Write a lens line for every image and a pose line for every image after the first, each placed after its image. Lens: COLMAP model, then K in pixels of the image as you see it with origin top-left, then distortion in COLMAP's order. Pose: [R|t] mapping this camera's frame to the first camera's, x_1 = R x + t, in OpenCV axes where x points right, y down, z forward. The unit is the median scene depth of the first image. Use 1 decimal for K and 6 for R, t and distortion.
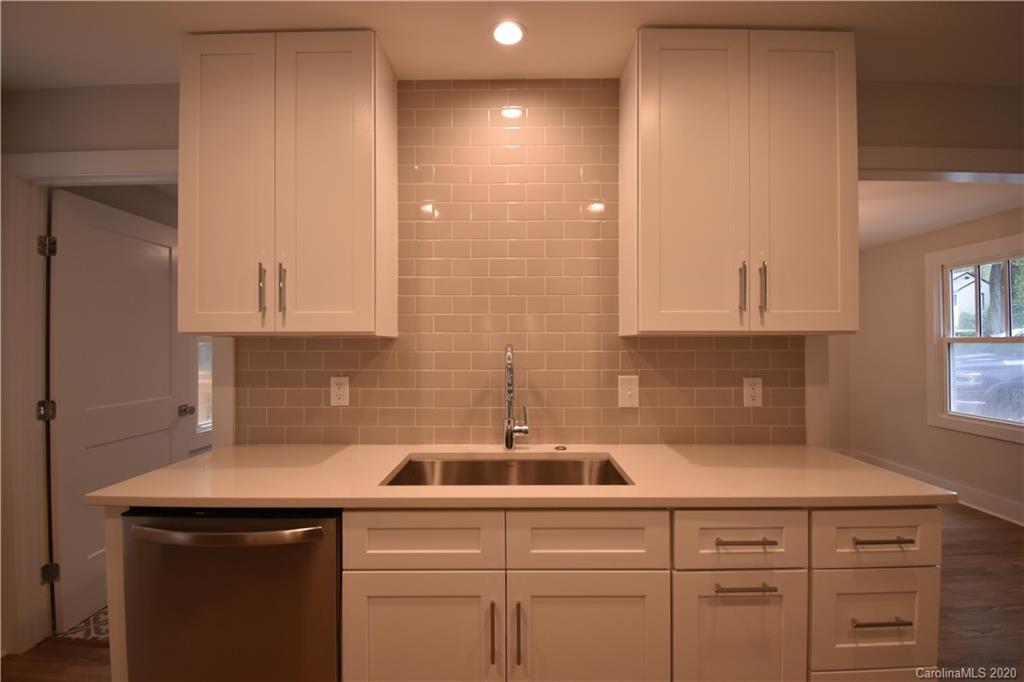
lens RADIAL K [[464.0, 0, 516.0], [0, 464.0, 338.9], [0, 0, 1]] dist [0.018346, -0.026747]
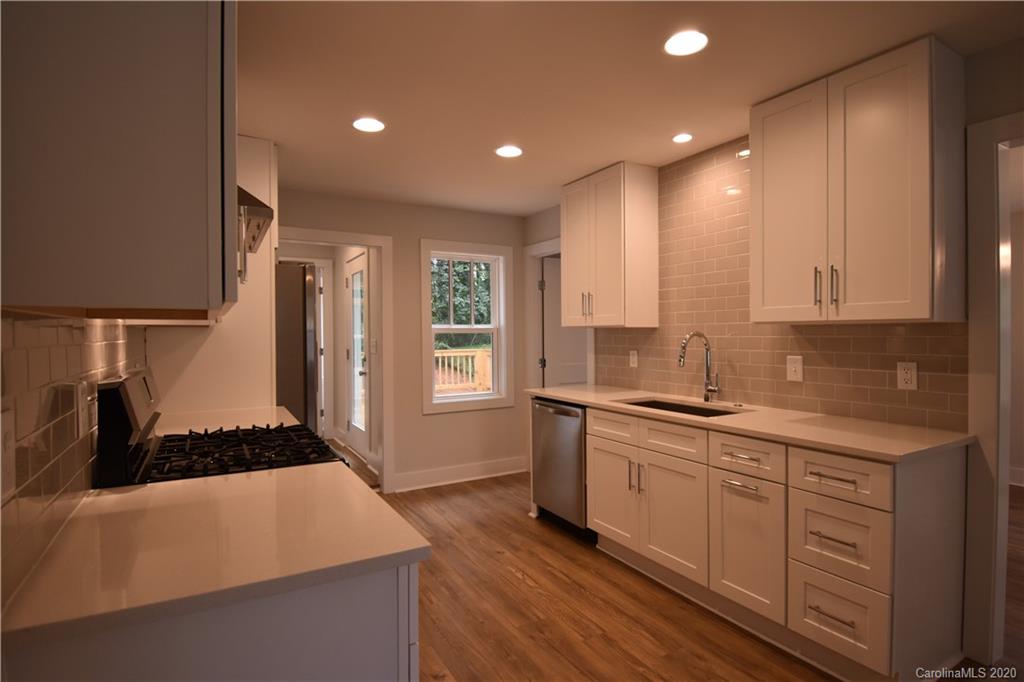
lens RADIAL K [[527.8, 0, 514.3], [0, 527.8, 337.3], [0, 0, 1]] dist [-0.002435, -0.001001]
pose [[0.508698, 0.006473, -0.860921, 1.087124], [0.013831, 0.999781, 0.015689, -0.004678], [0.860834, -0.019888, 0.508497, -0.379316]]
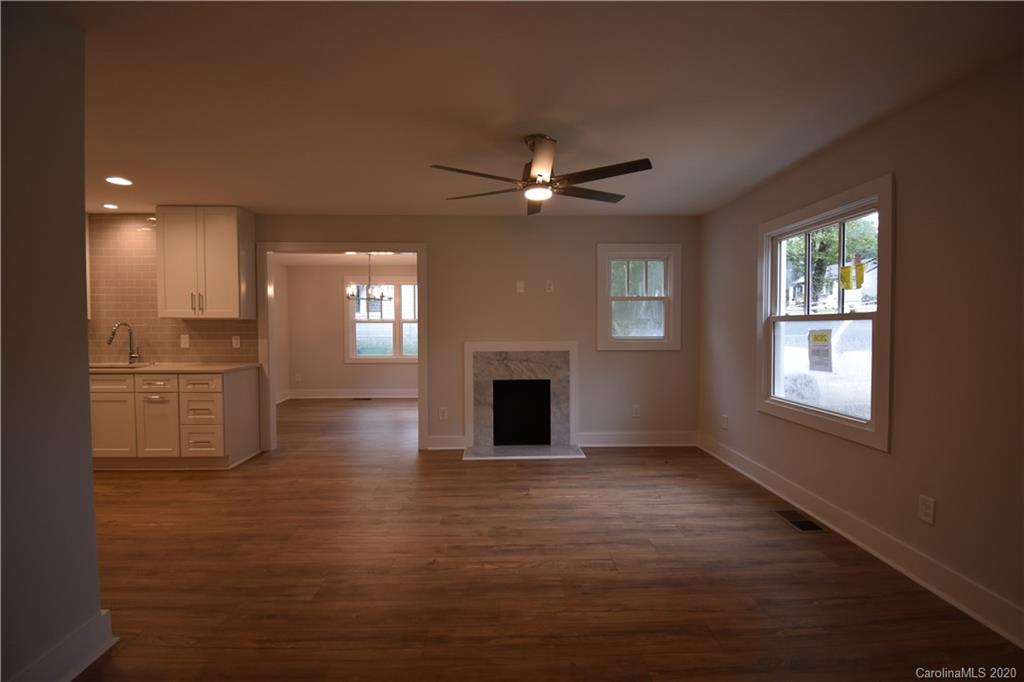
lens RADIAL K [[449.7, 0, 514.4], [0, 449.7, 338.7], [0, 0, 1]] dist [0.018155, -0.023720]
pose [[0.999181, -0.001098, 0.040455, 1.896714], [-0.000764, 0.998942, 0.045985, -0.013705], [-0.040462, -0.045978, 0.998123, -1.465415]]
